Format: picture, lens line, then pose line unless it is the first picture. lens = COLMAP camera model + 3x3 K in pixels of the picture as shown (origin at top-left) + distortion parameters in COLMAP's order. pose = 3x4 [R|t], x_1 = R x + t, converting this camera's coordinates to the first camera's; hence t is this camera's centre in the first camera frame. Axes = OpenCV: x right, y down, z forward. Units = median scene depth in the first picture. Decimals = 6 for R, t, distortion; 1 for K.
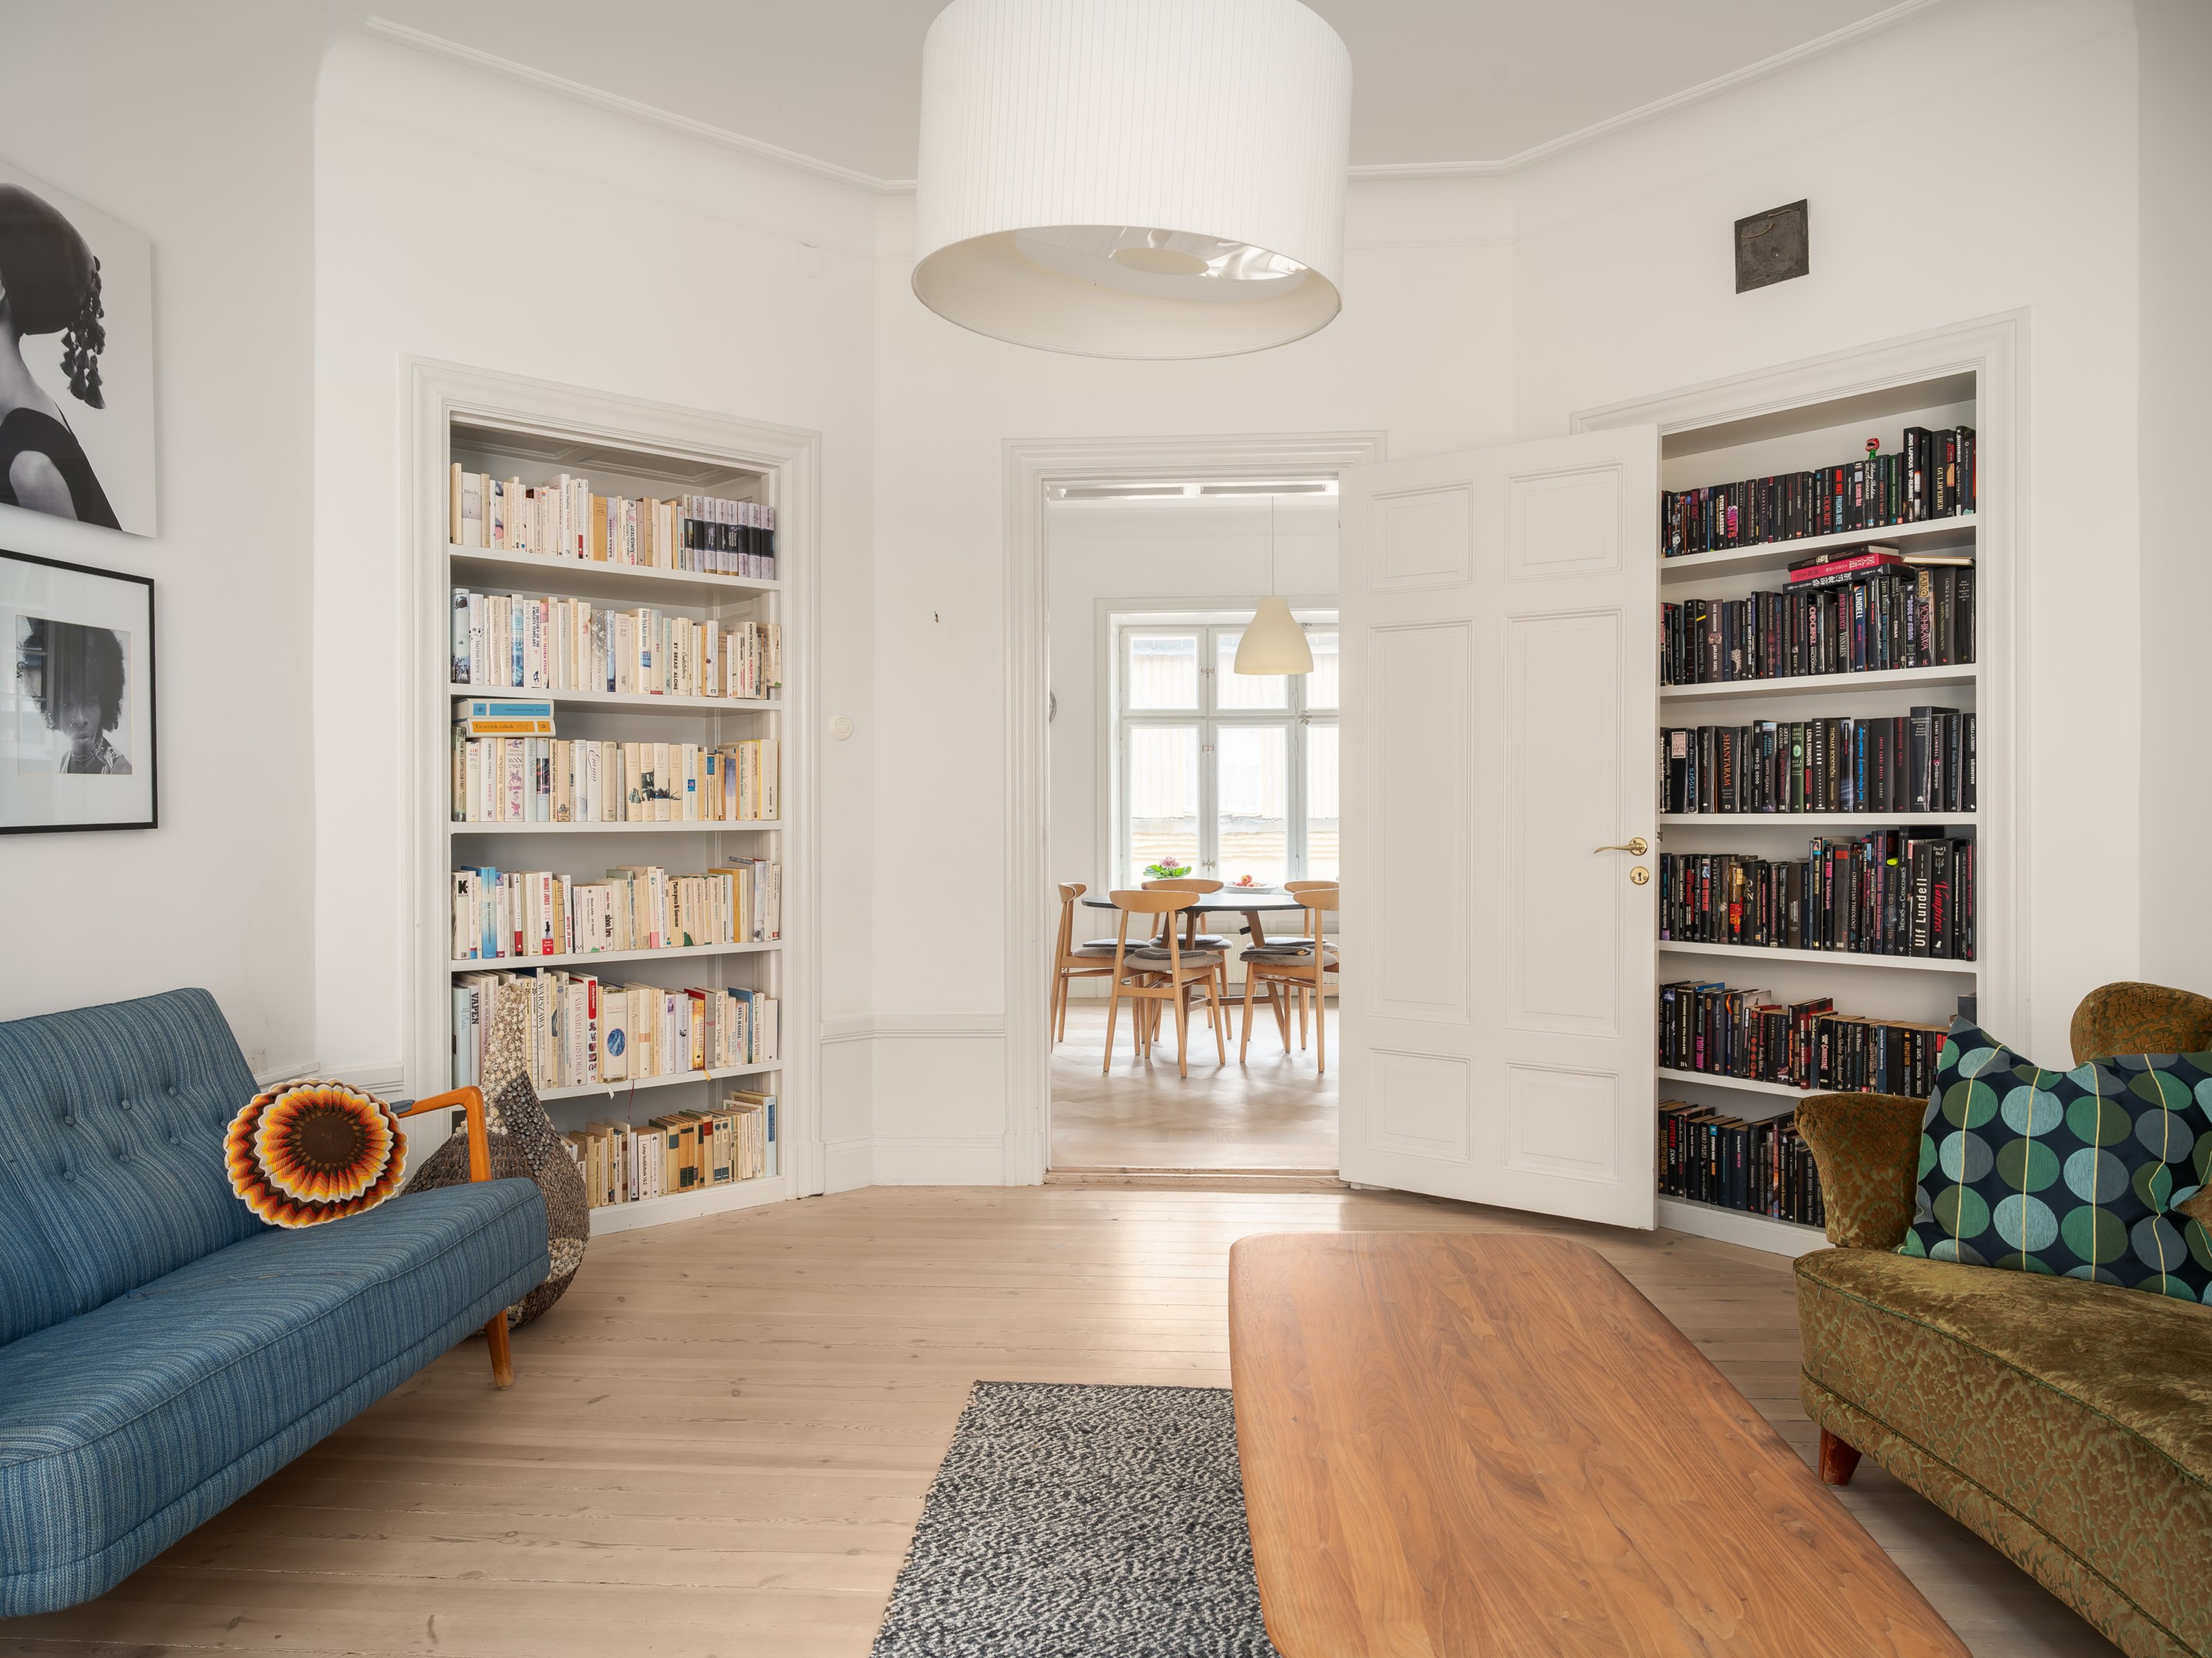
lens RADIAL K [[1442.5, 0, 1104.1], [0, 1442.5, 828.0], [0, 0, 1]] dist [0.012999, -0.003295]
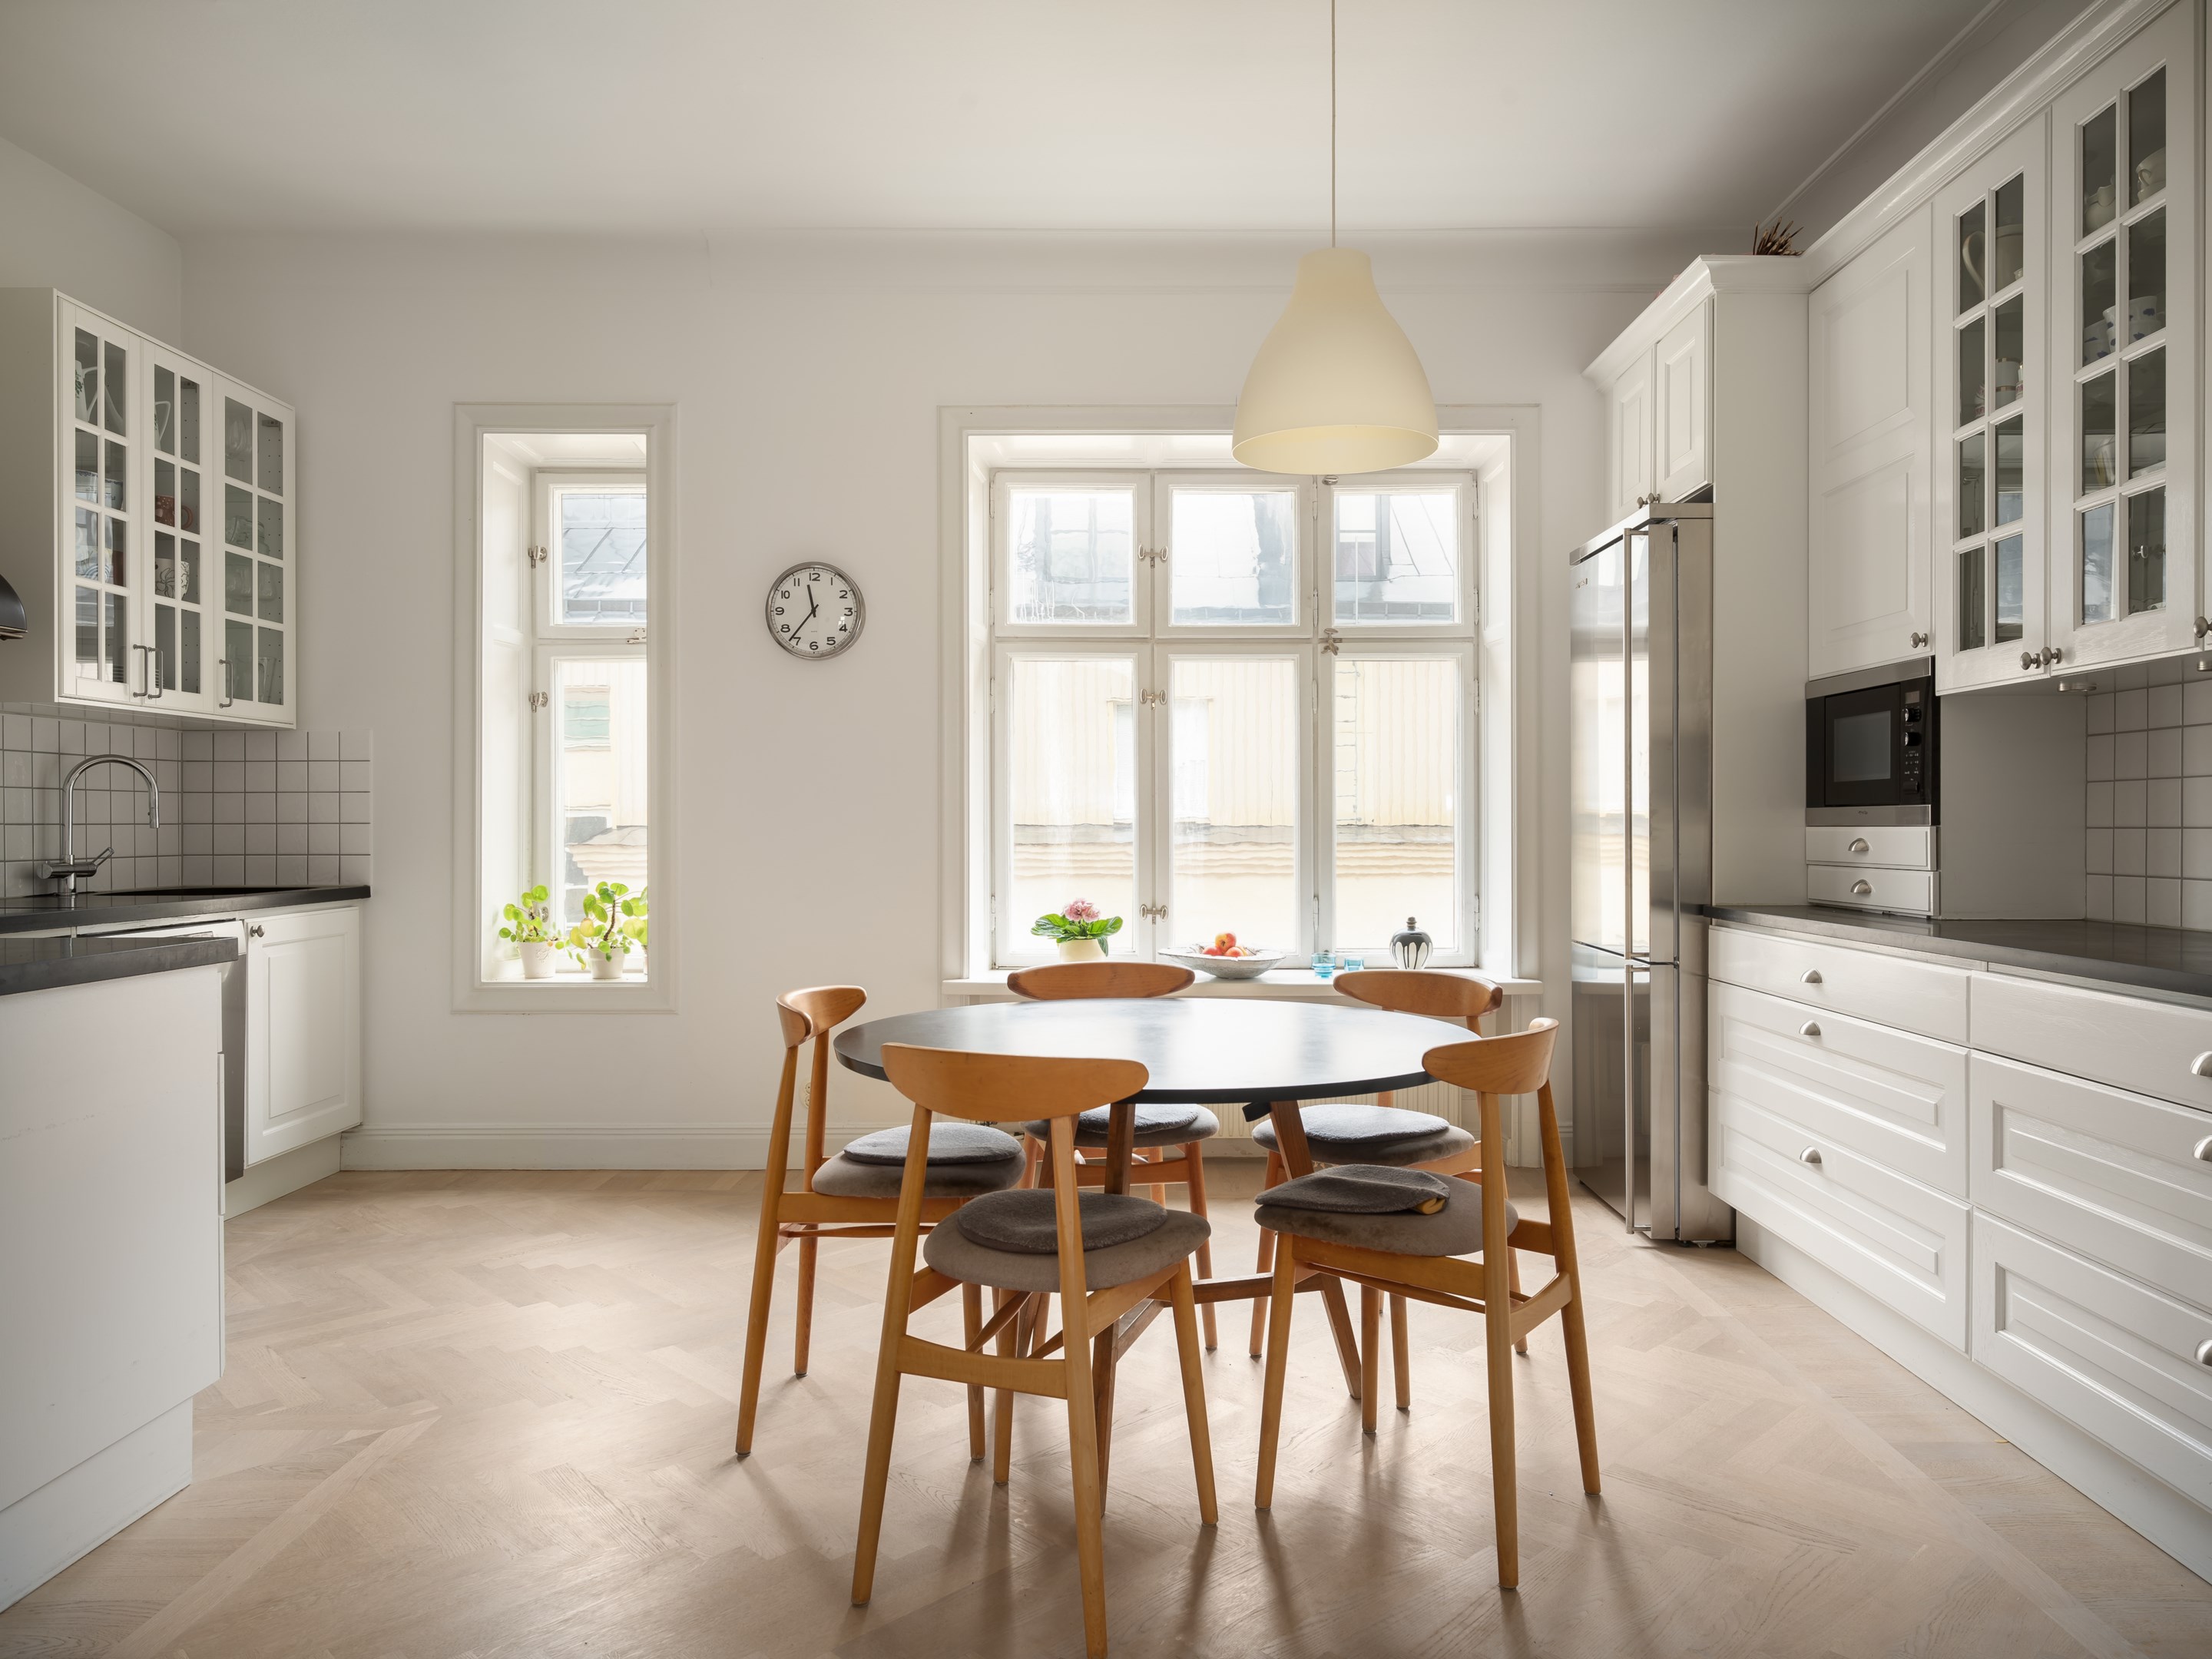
lens RADIAL K [[1442.7, 0, 1110.8], [0, 1442.7, 819.1], [0, 0, 1]] dist [0.012999, -0.003295]
pose [[0.998555, 0.003454, 0.053627, 0.028177], [-0.002899, 0.999941, -0.010421, -0.004055], [-0.053660, 0.010251, 0.998507, 0.474409]]
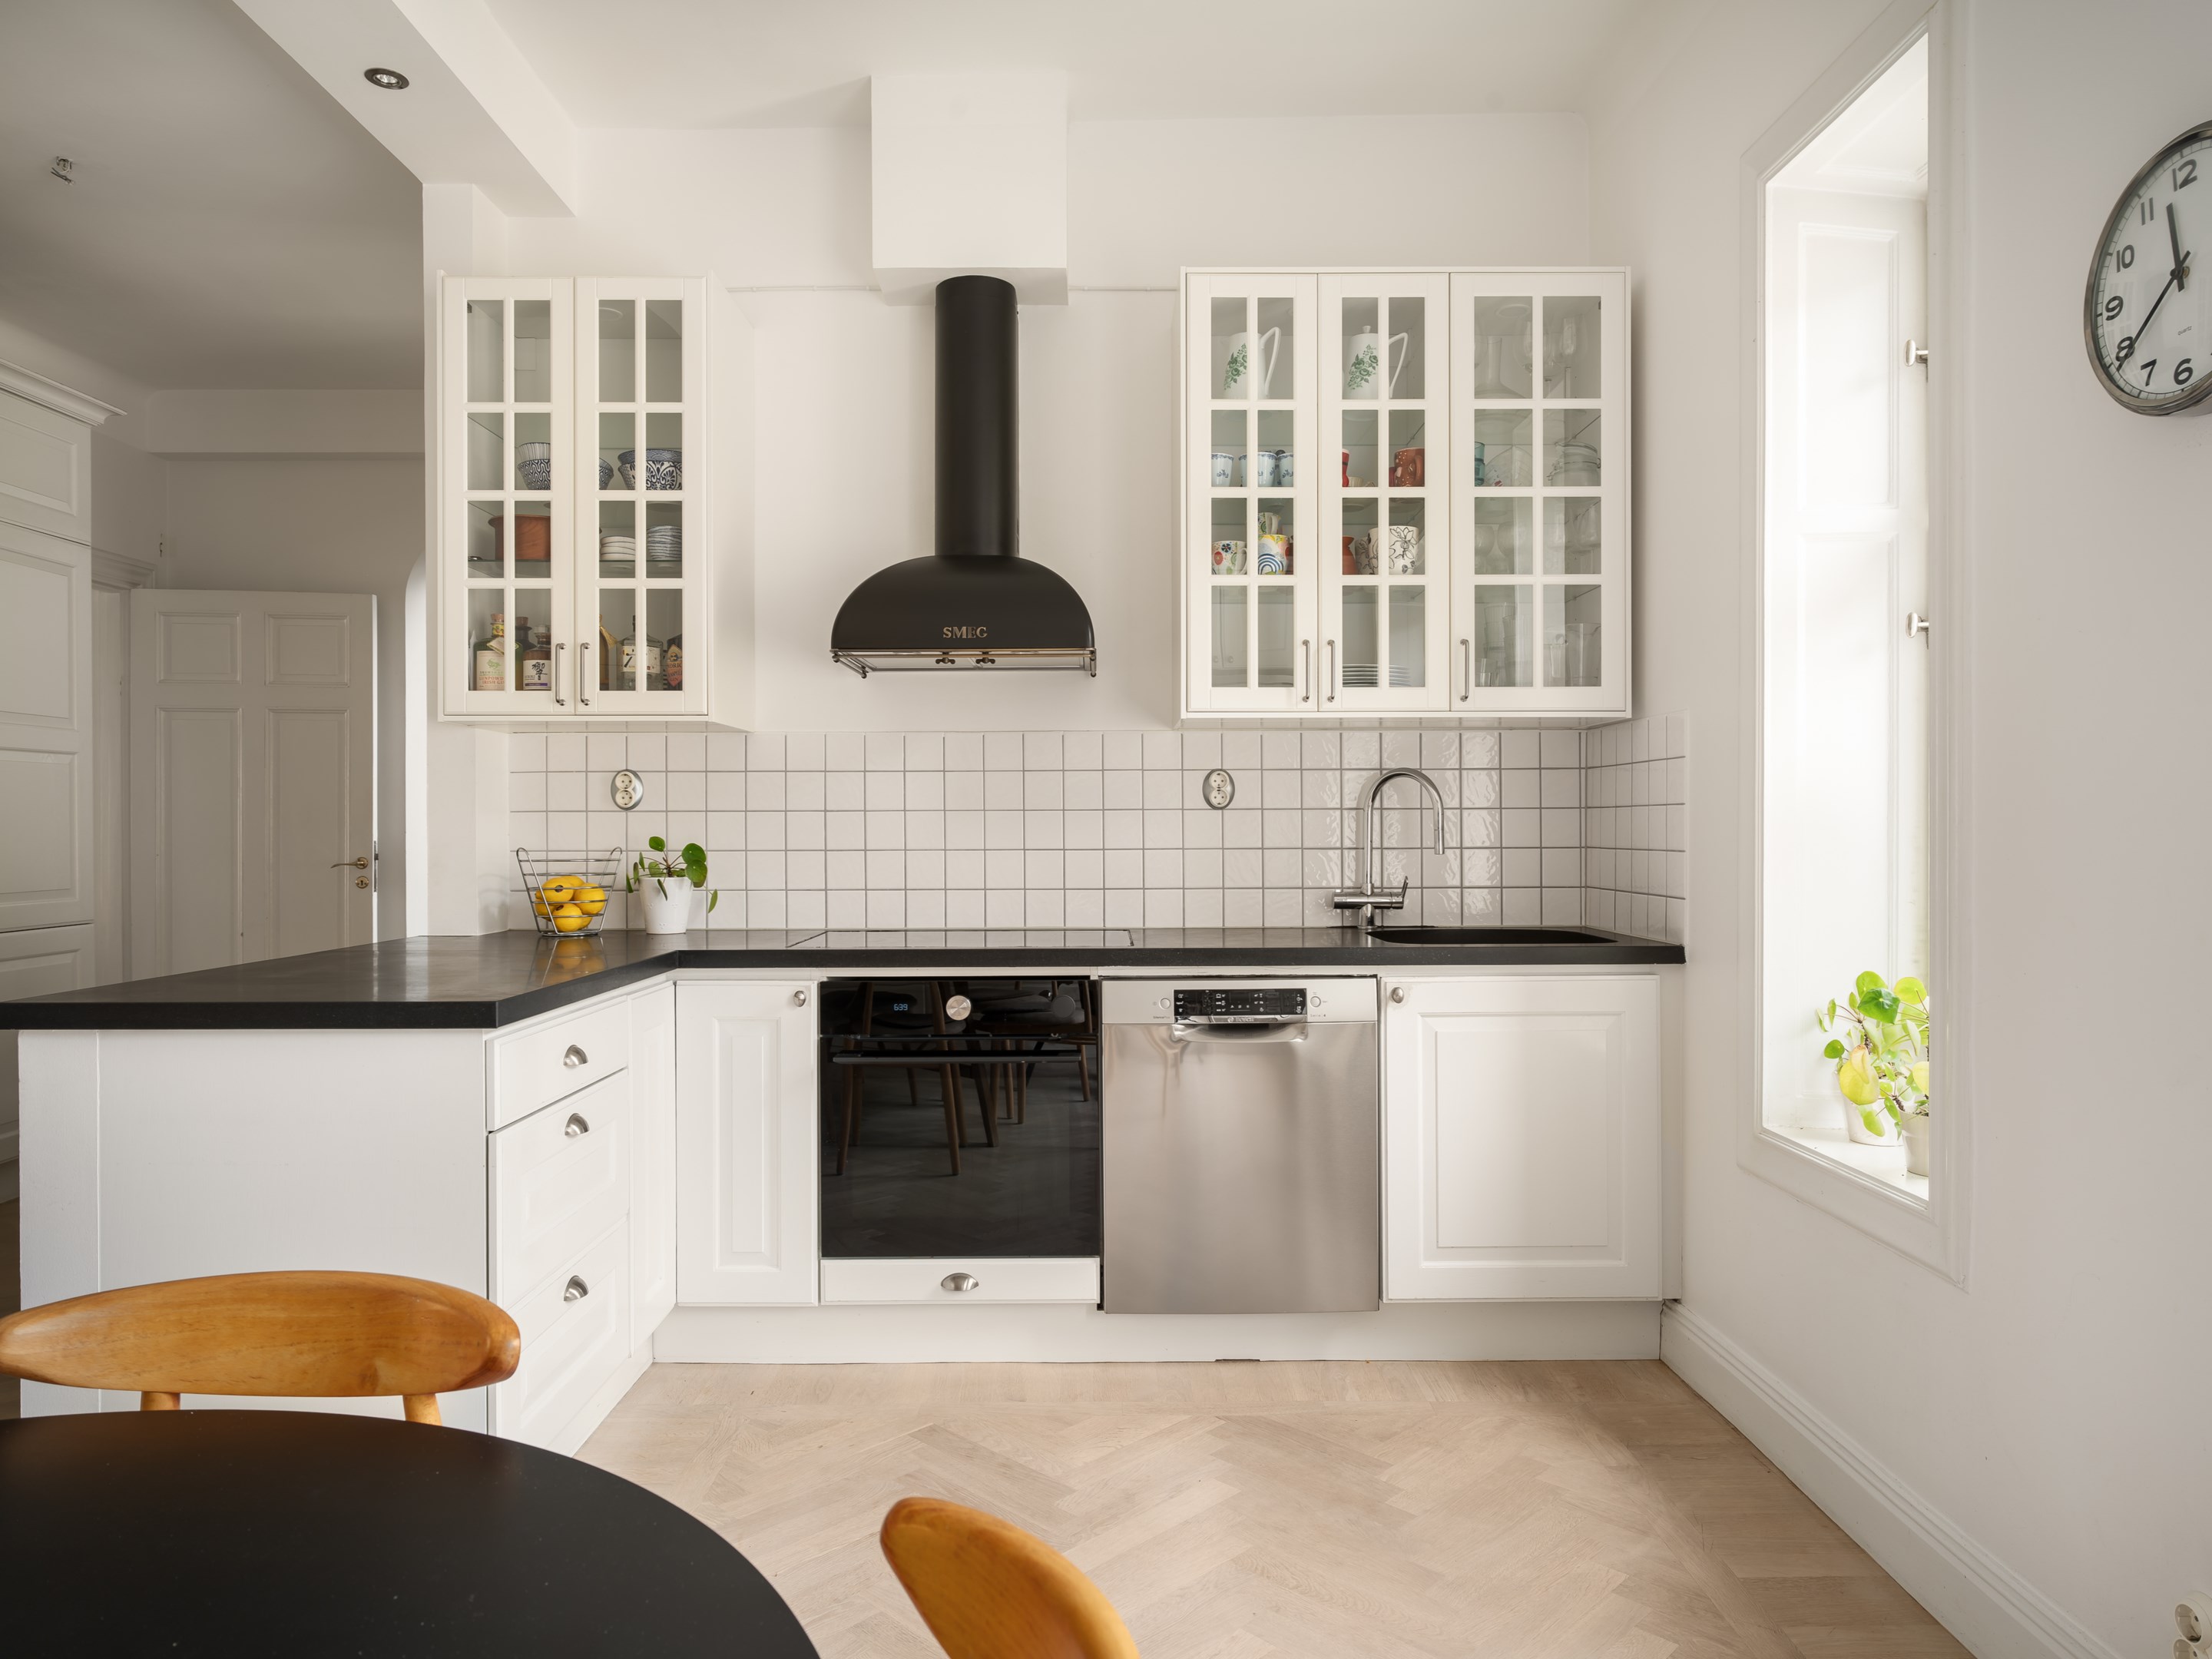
lens RADIAL K [[1442.7, 0, 1107.8], [0, 1442.7, 826.2], [0, 0, 1]] dist [0.012999, -0.003295]
pose [[0.080254, 0.004235, -0.996765, 0.123602], [-0.002554, 0.999989, 0.004043, -0.014292], [0.996771, 0.002221, 0.080264, 0.852519]]
